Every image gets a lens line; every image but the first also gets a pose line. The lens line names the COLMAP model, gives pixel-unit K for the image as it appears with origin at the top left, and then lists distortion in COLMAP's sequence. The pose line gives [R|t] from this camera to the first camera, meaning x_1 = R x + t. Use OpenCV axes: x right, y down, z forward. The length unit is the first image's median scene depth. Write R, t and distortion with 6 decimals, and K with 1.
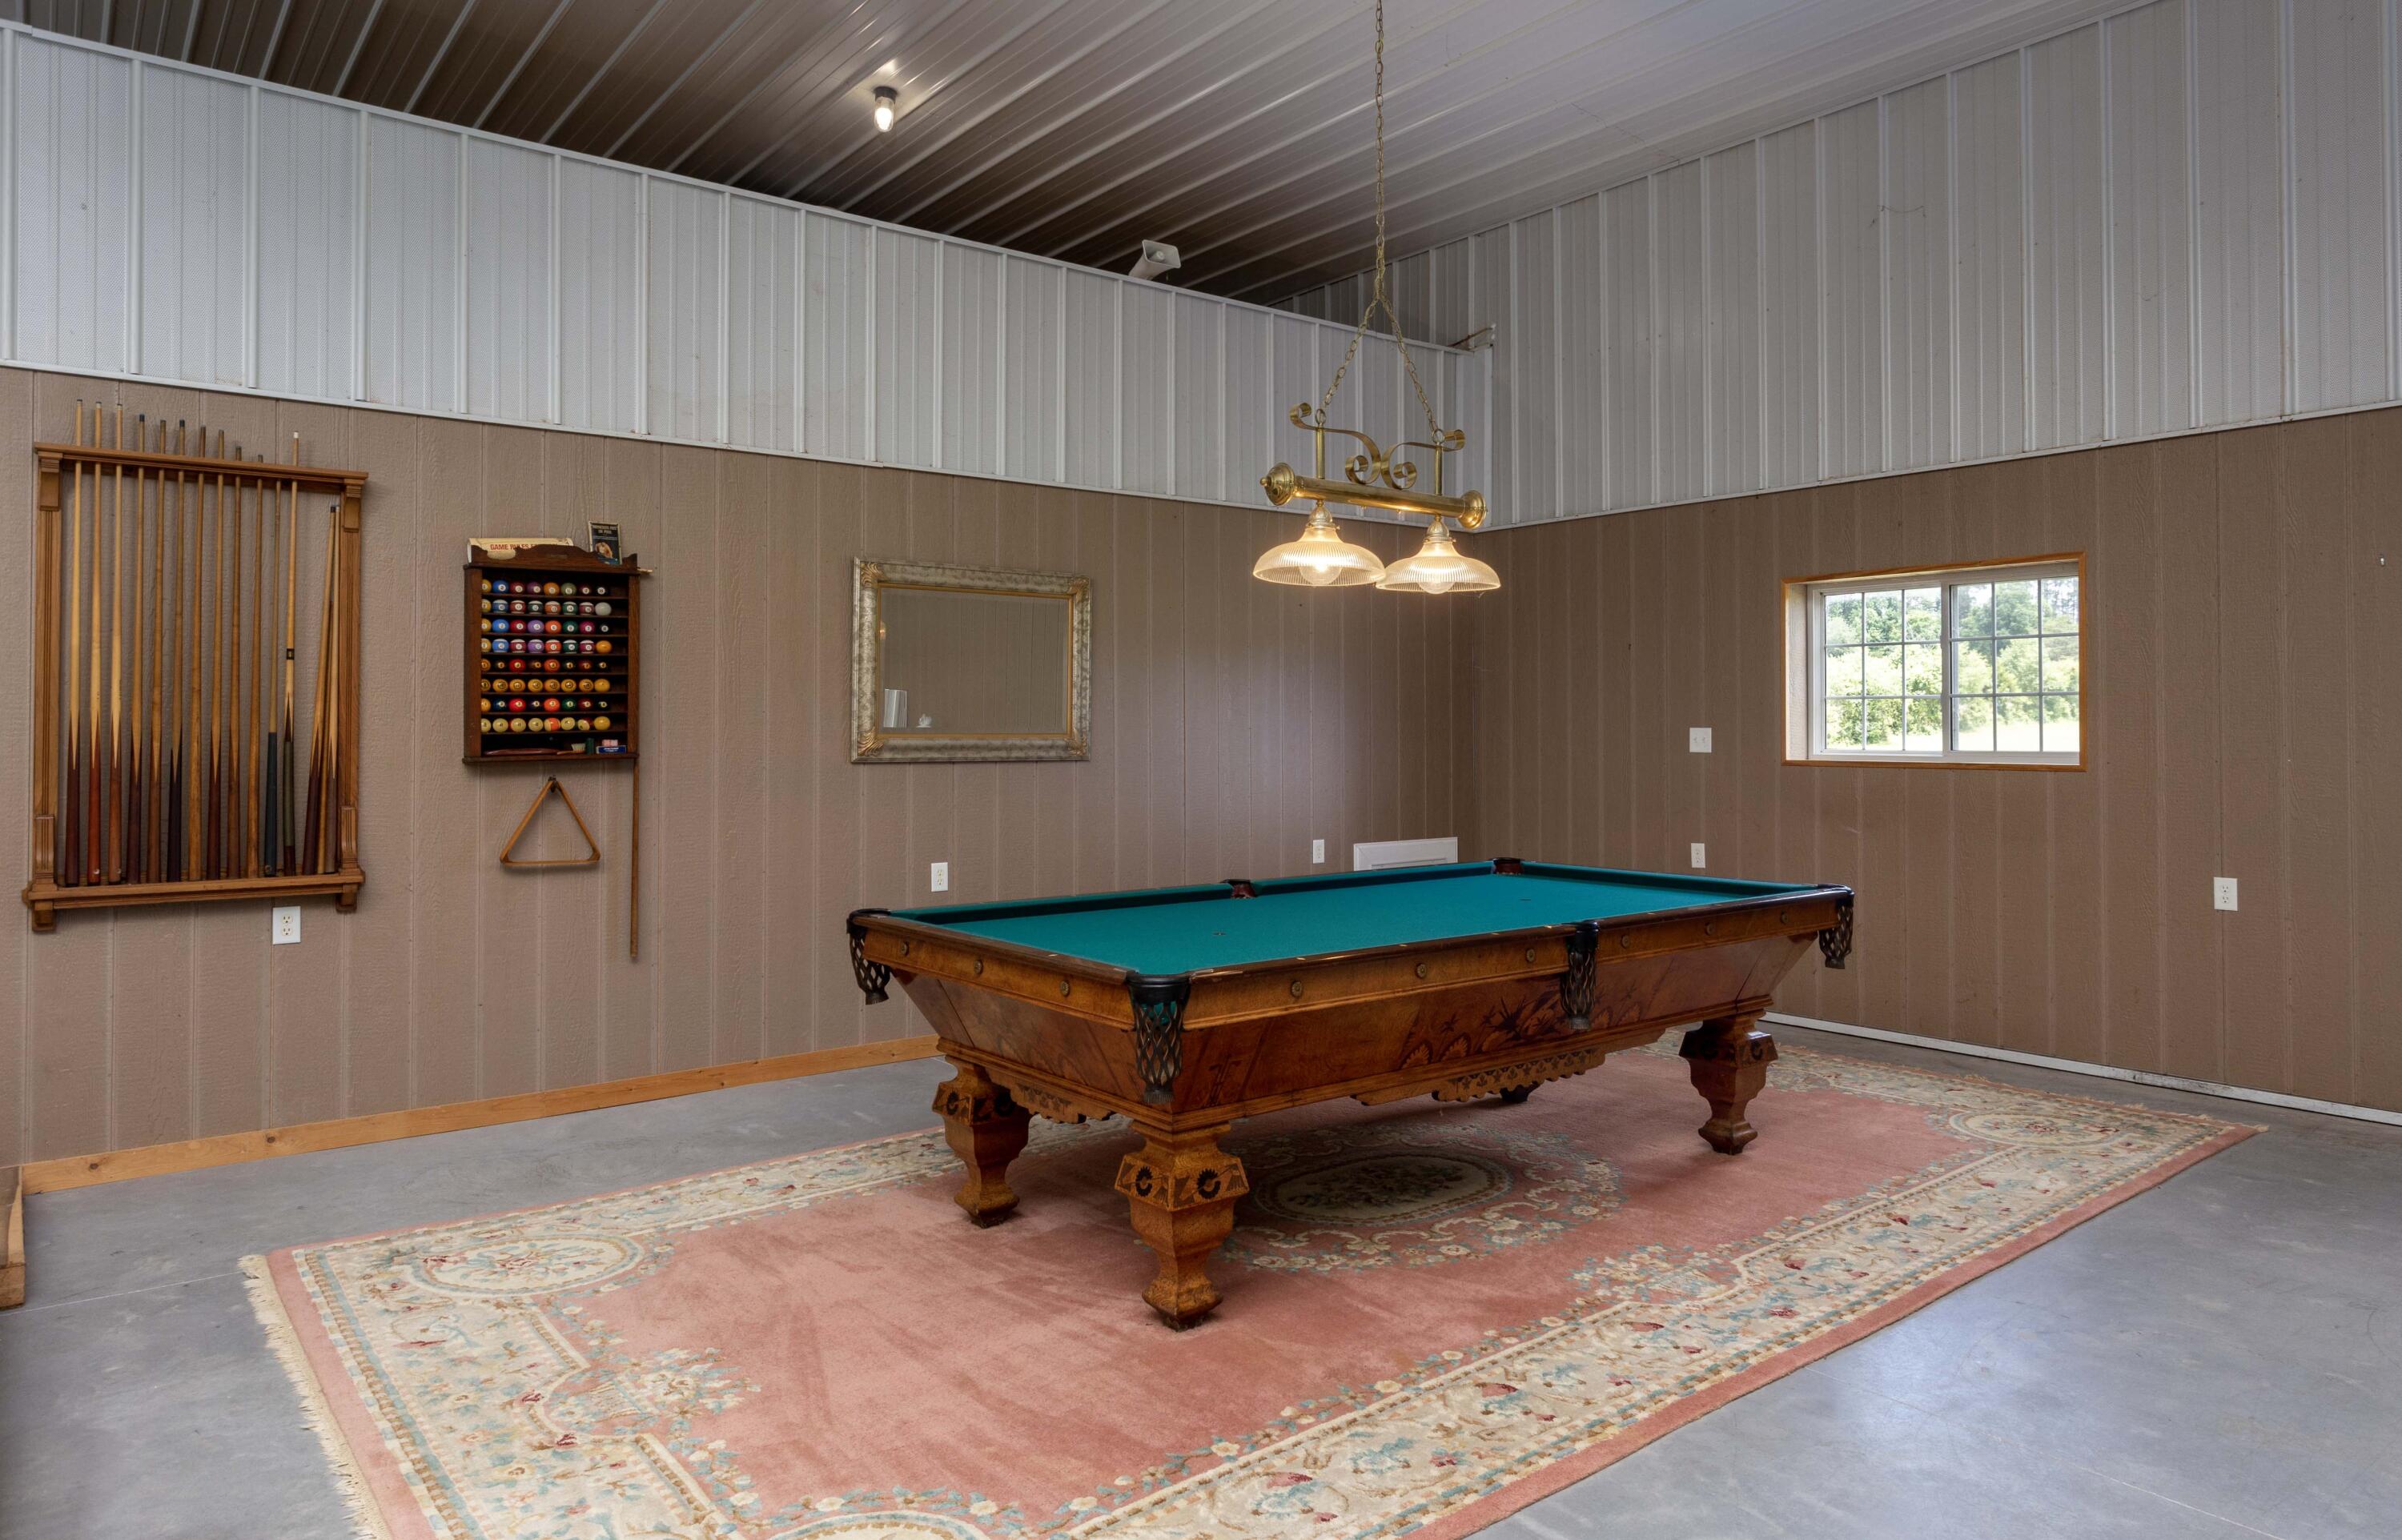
lens RADIAL K [[1502.2, 0, 1290.6], [0, 1502.2, 701.5], [0, 0, 1]] dist [-0.025906, 0.000115]
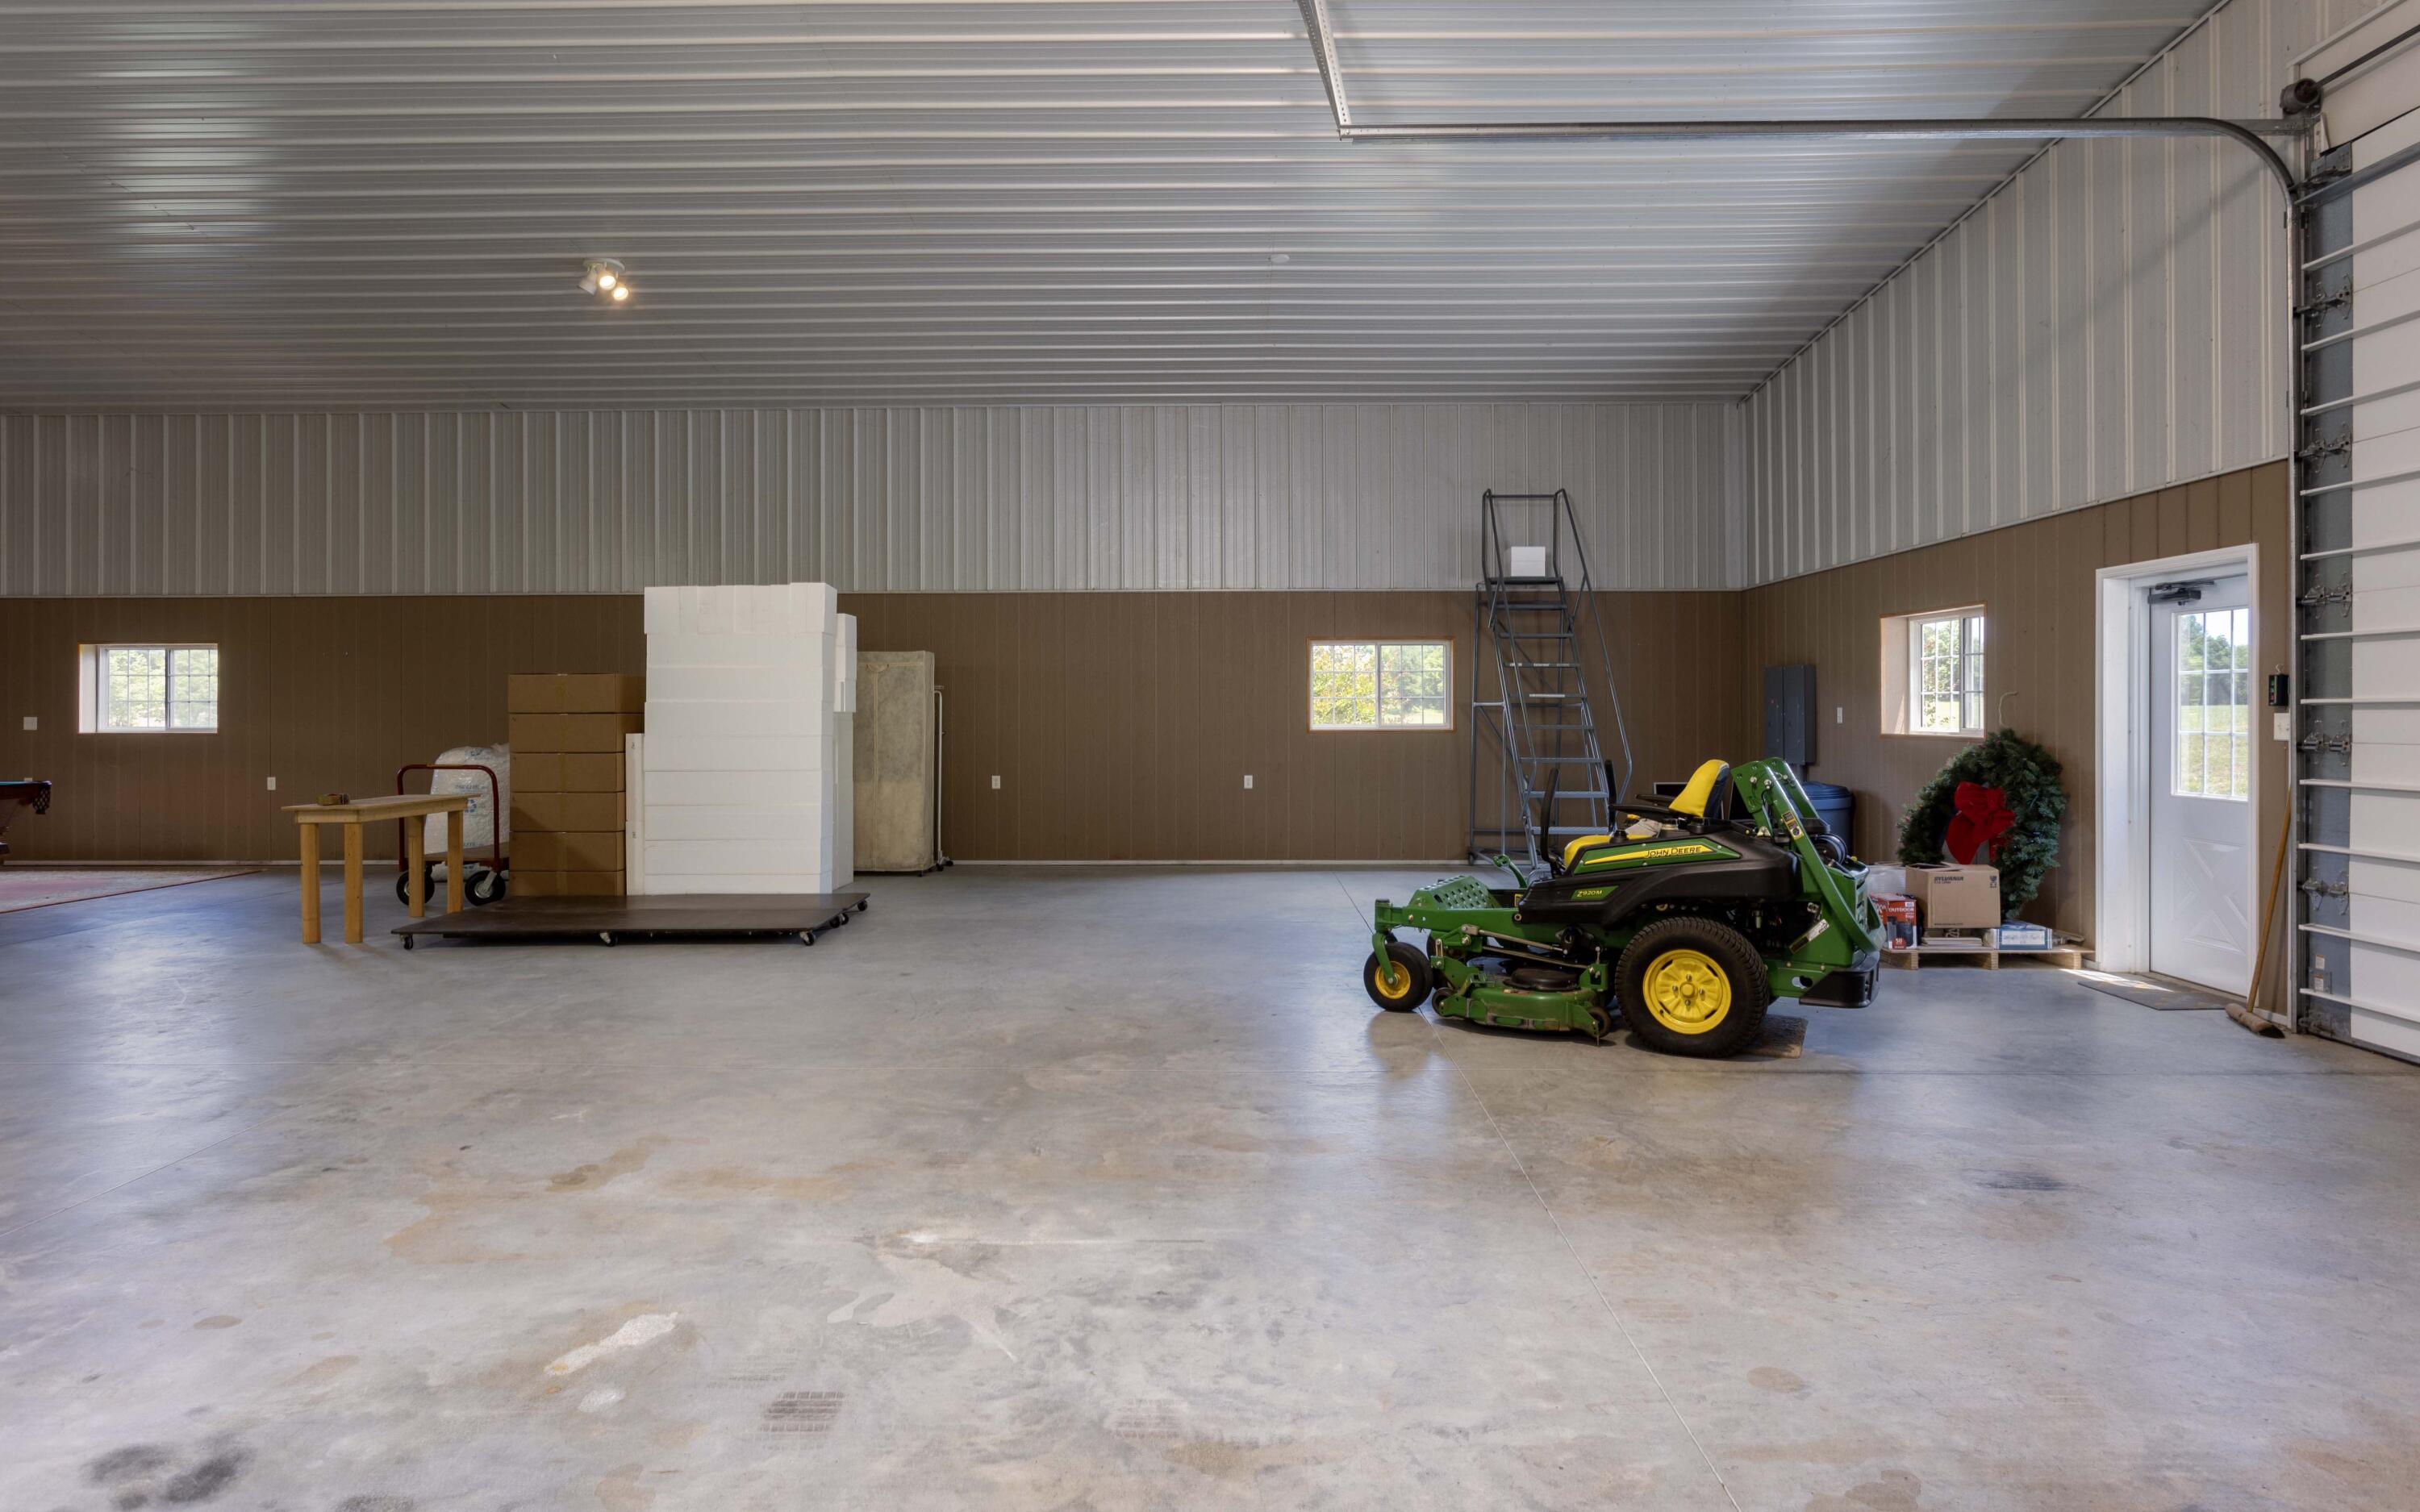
lens RADIAL K [[1344.1, 0, 1203.9], [0, 1344.1, 711.3], [0, 0, 1]] dist [-0.008448, 0.002058]
pose [[0.659533, 0.003456, 0.751668, -0.023917], [-0.012810, 0.999896, 0.006642, -0.025602], [-0.751566, -0.014009, 0.659509, -1.623433]]
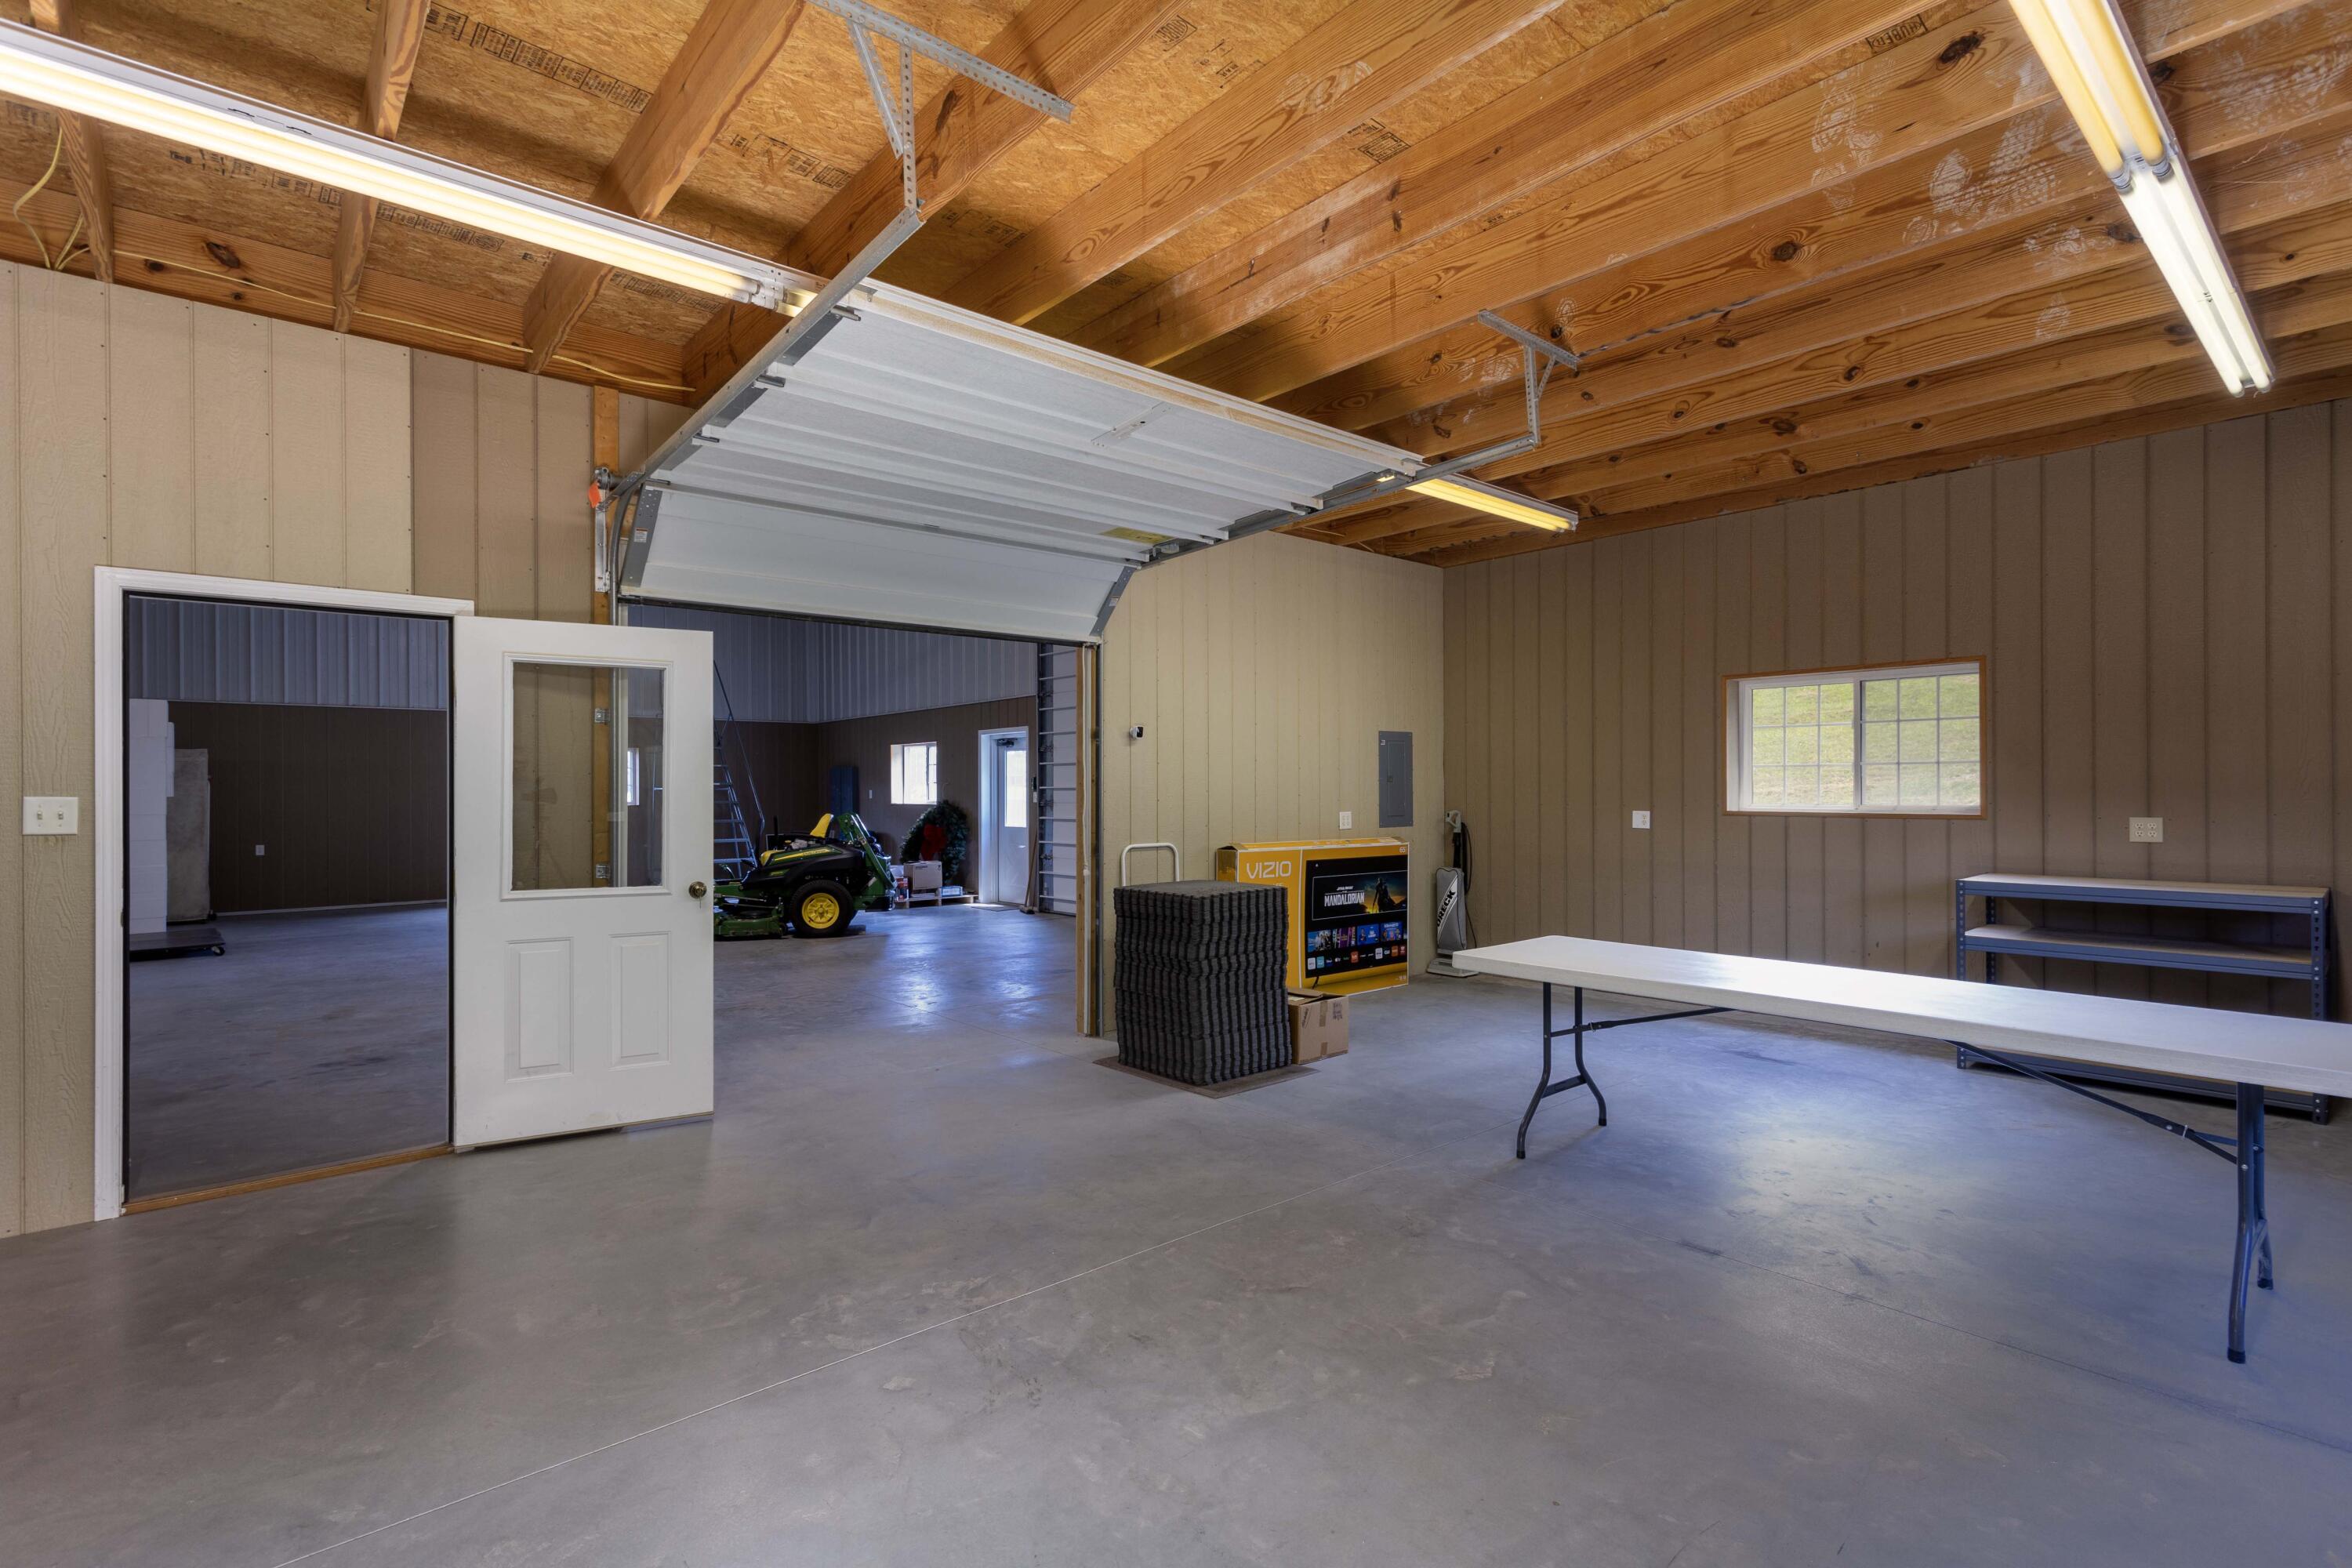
lens RADIAL K [[1103.3, 0, 1175.1], [0, 1103.3, 789.6], [0, 0, 1]] dist [0.000436, 0.000101]
pose [[-0.007829, 0.004771, 0.999958, -0.948646], [-0.009150, 0.999946, -0.004842, -0.024647], [-0.999927, -0.009187, -0.007785, -1.836460]]
